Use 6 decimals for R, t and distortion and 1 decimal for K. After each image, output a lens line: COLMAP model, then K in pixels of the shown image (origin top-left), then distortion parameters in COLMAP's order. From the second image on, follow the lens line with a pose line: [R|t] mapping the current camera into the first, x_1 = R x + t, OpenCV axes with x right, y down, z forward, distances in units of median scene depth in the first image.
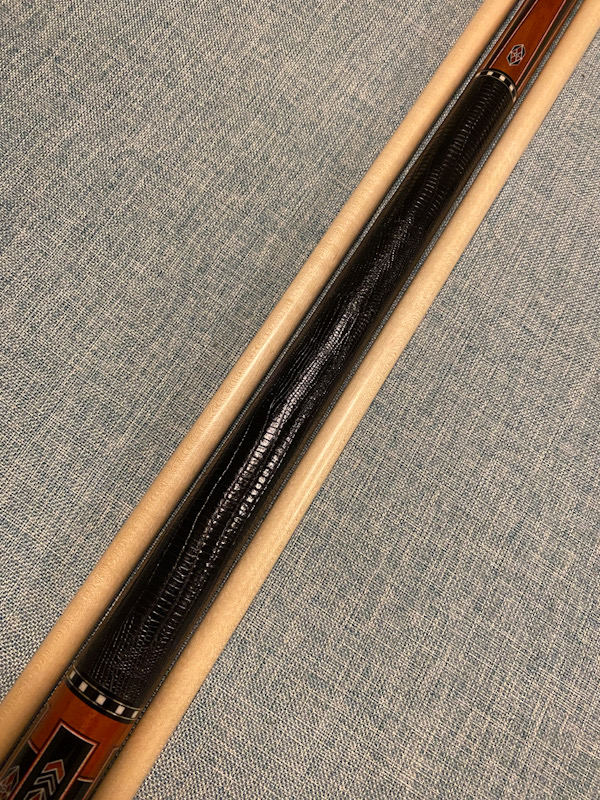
lens RADIAL K [[614.8, 0, 300.0], [0, 614.8, 400.0], [0, 0, 1]] dist [-0.081916, 0.055356]
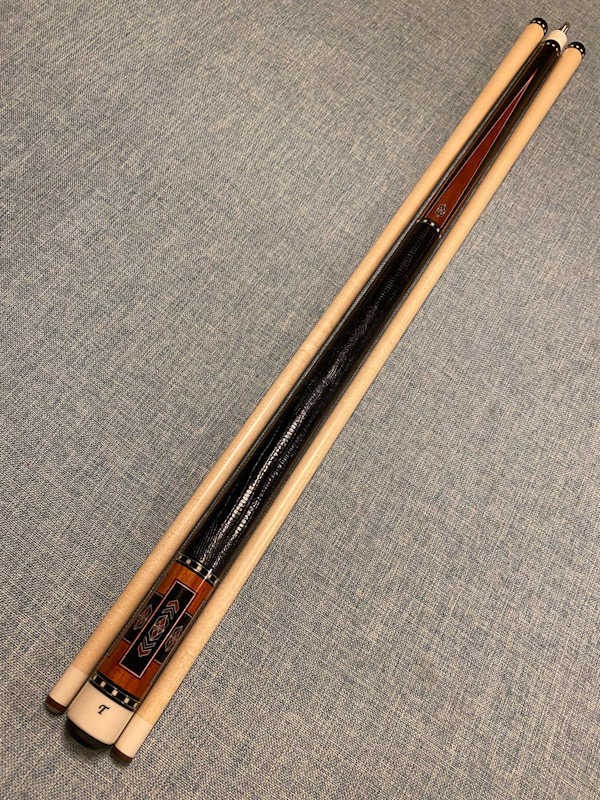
lens RADIAL K [[614.8, 0, 300.0], [0, 614.8, 400.0], [0, 0, 1]] dist [-0.081916, 0.055356]
pose [[0.997535, 0.030909, 0.062991, -0.125431], [-0.022769, 0.991760, -0.126071, 0.174772], [-0.066369, 0.124326, 0.990019, -0.617865]]
